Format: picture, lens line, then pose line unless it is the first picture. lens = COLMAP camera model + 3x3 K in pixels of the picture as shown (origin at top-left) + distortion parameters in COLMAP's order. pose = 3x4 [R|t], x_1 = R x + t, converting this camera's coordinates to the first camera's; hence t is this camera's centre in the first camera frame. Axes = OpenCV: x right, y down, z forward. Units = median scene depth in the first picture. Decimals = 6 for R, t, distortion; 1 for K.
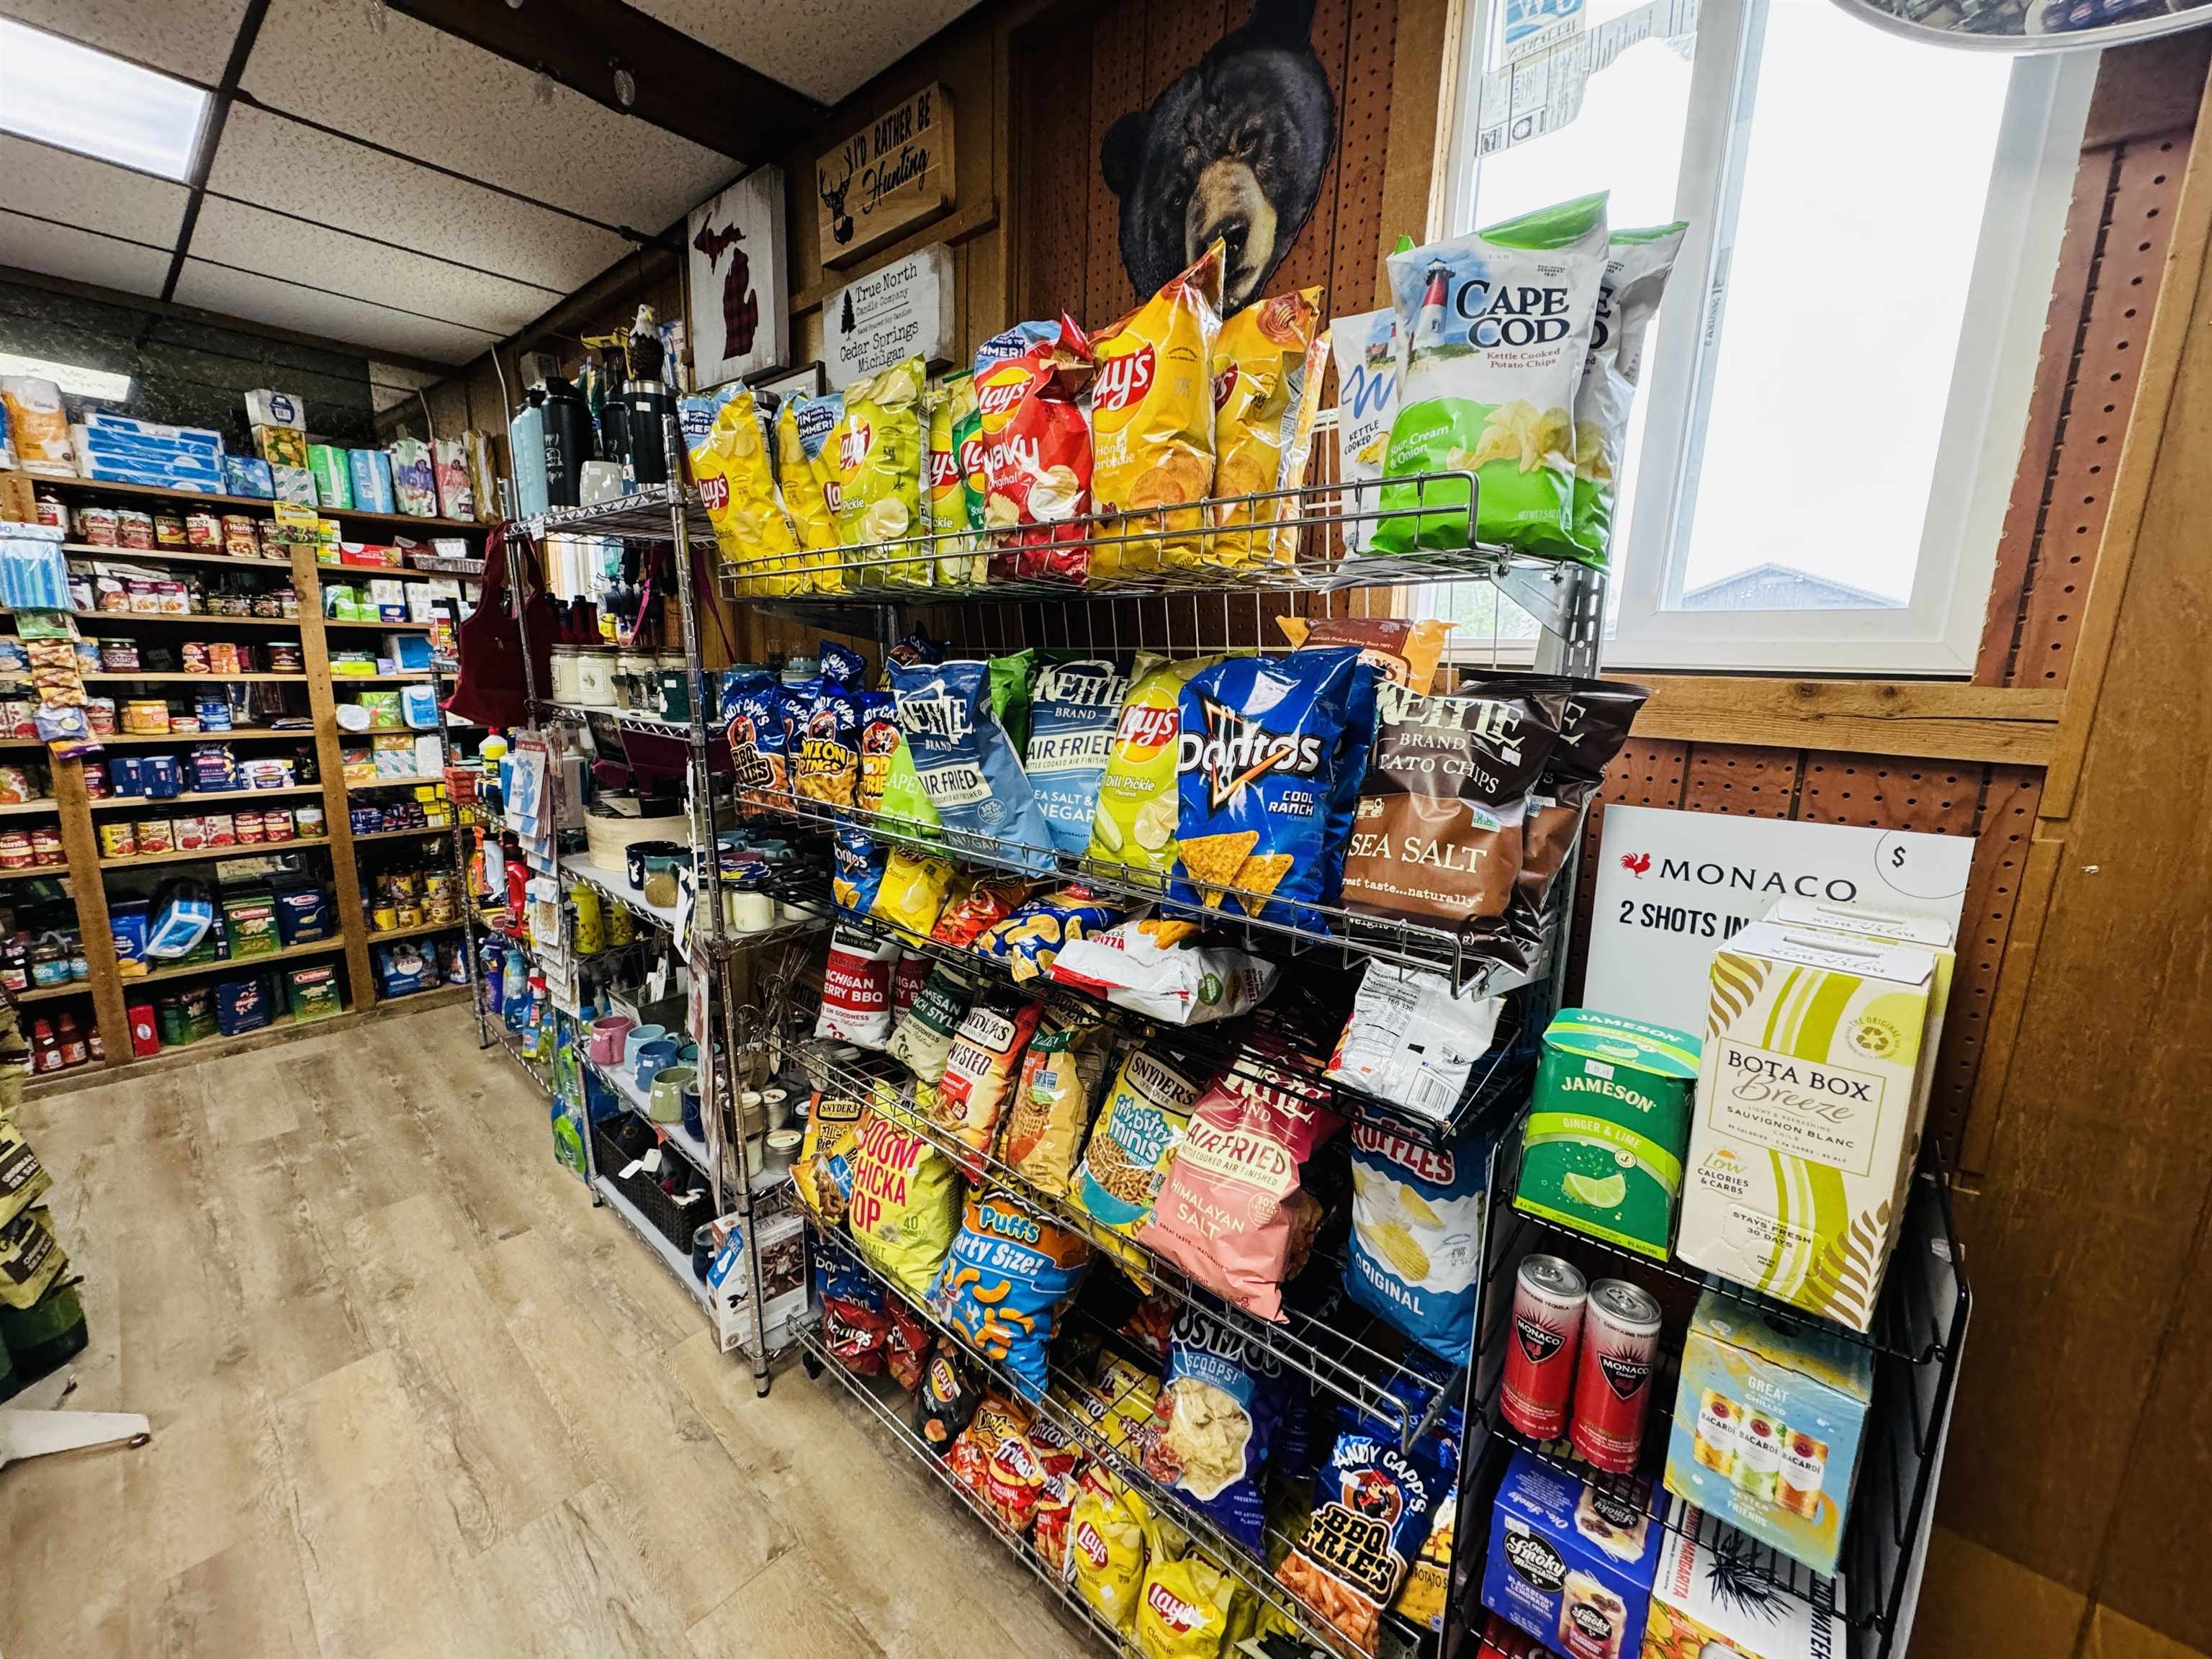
lens RADIAL K [[875.5, 0, 1105.7], [0, 875.5, 824.7], [0, 0, 1]] dist [-0.002053, 0.000574]
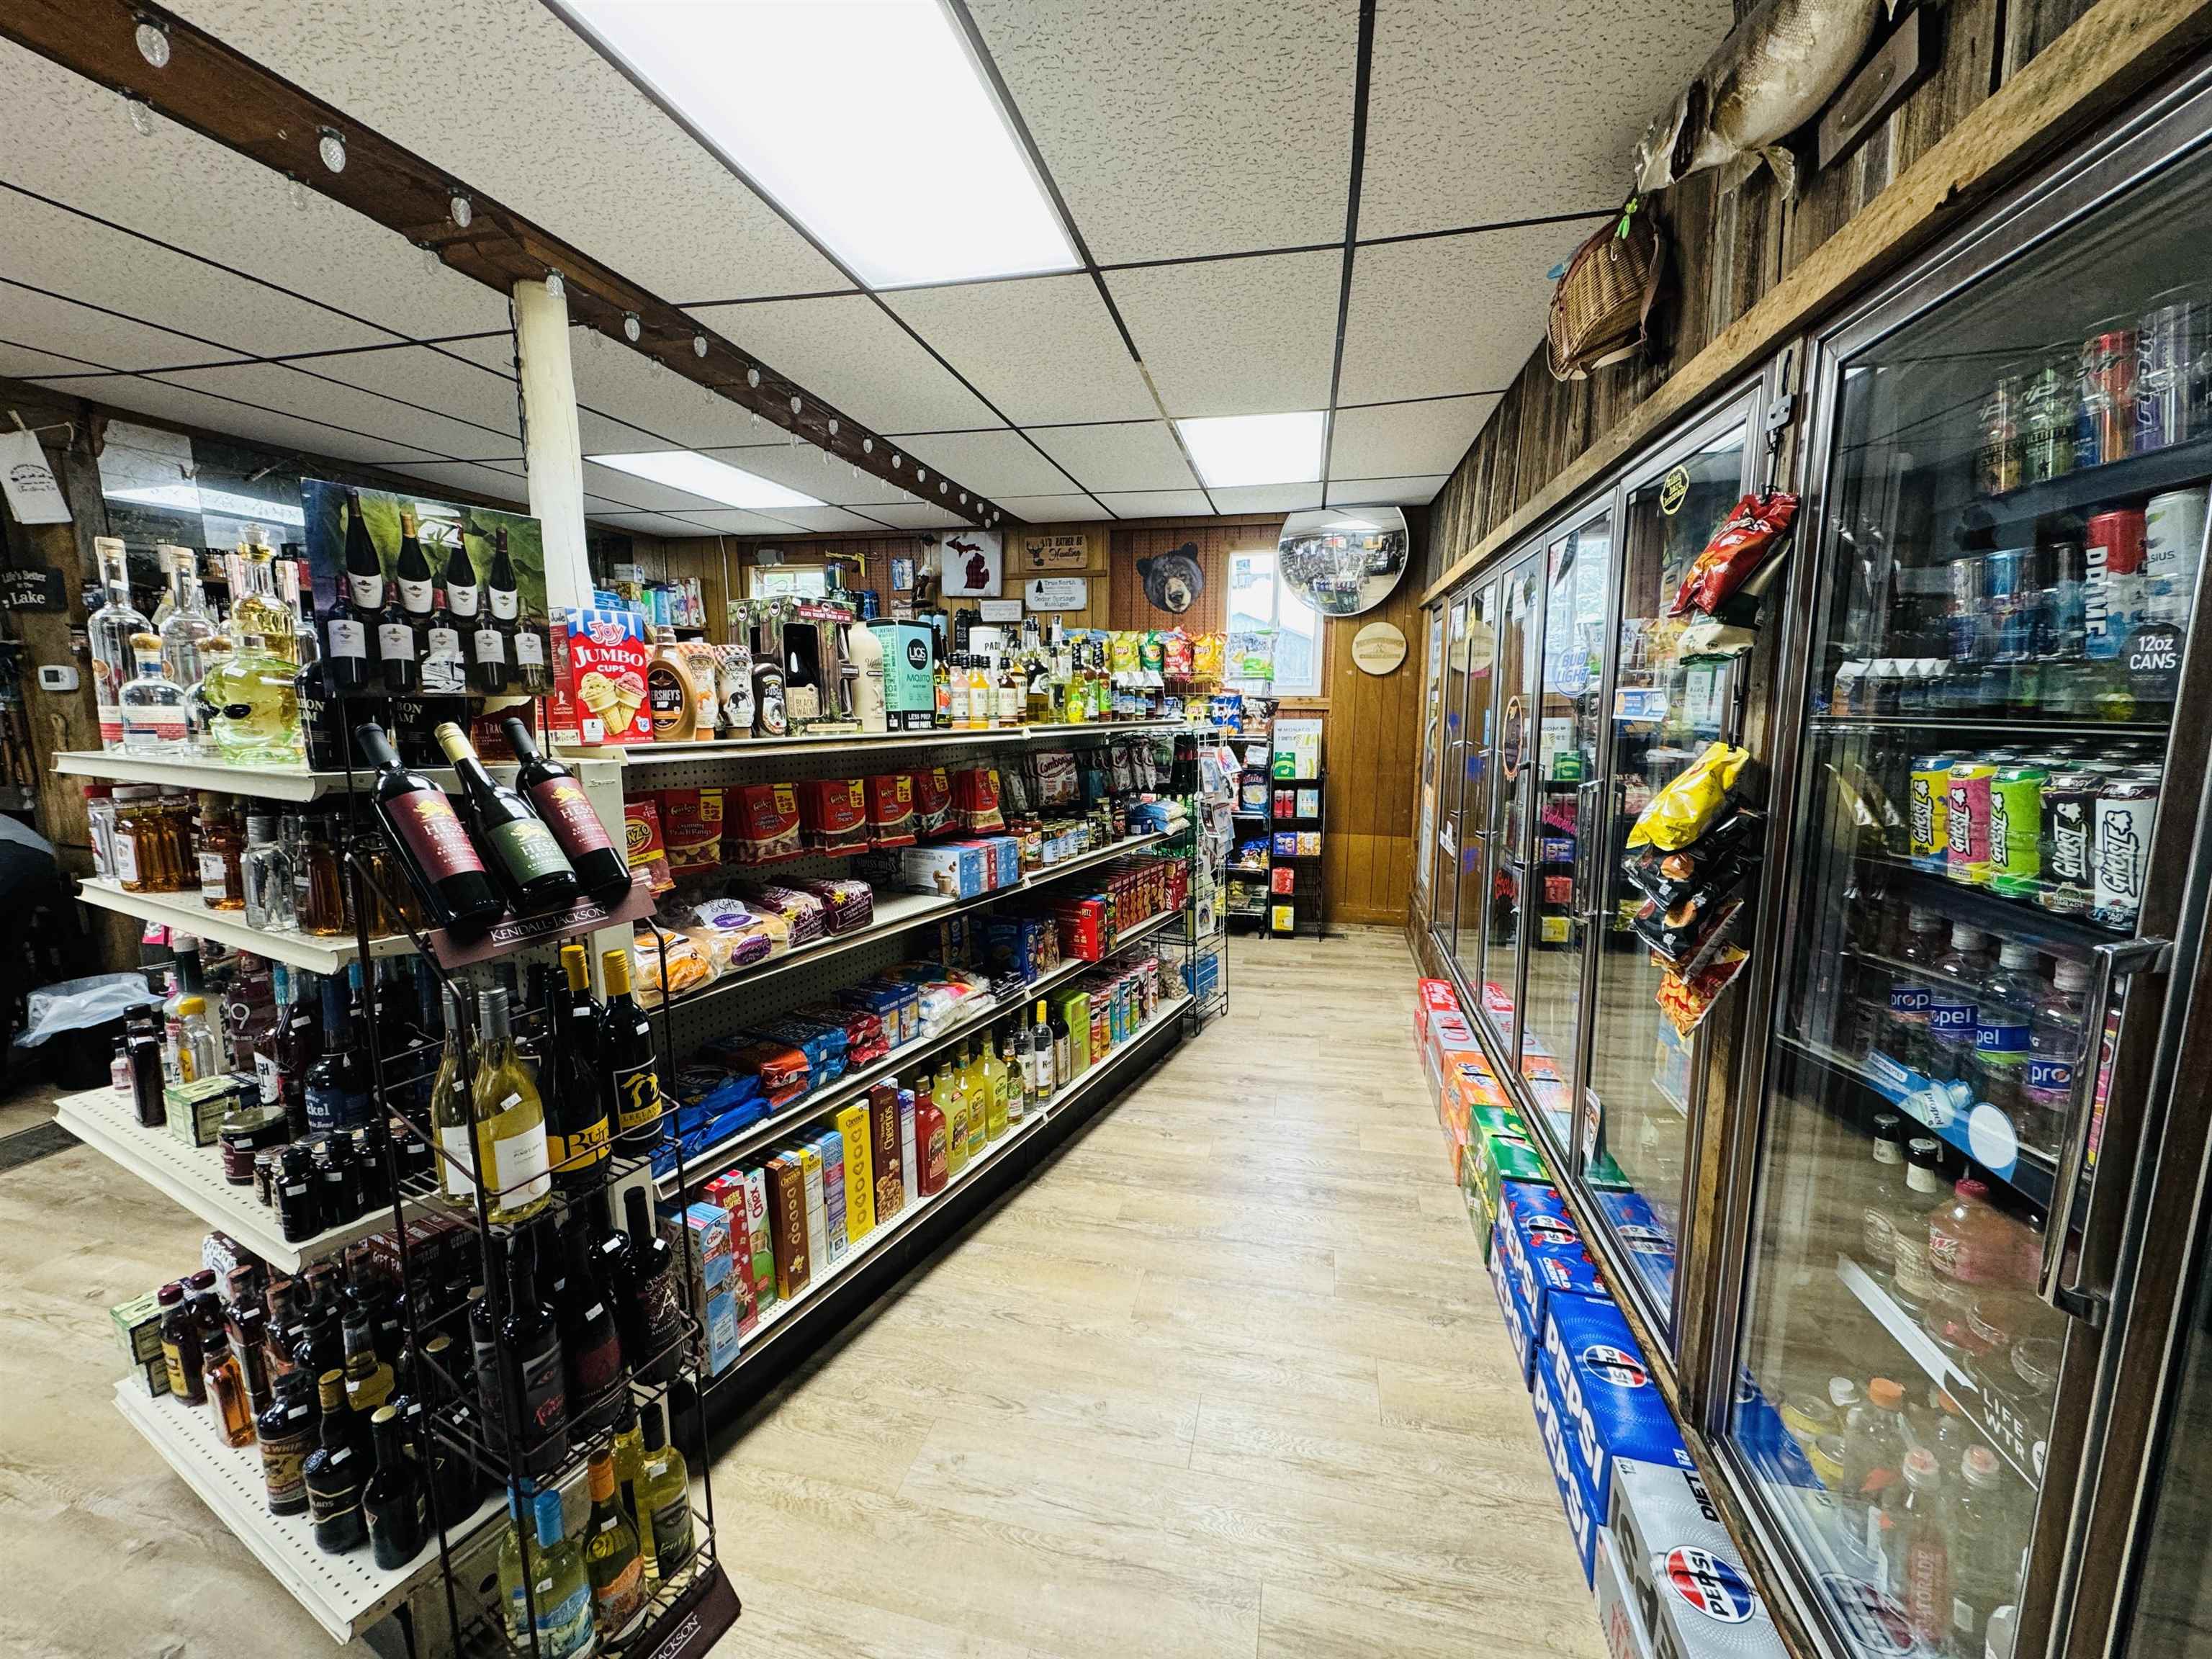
lens RADIAL K [[875.5, 0, 1111.0], [0, 875.5, 830.2], [0, 0, 1]] dist [-0.002053, 0.000574]
pose [[0.880611, -0.091747, 0.464873, -3.384084], [0.104237, 0.994552, -0.001172, 0.640458], [-0.462233, 0.049489, 0.885377, -3.868899]]
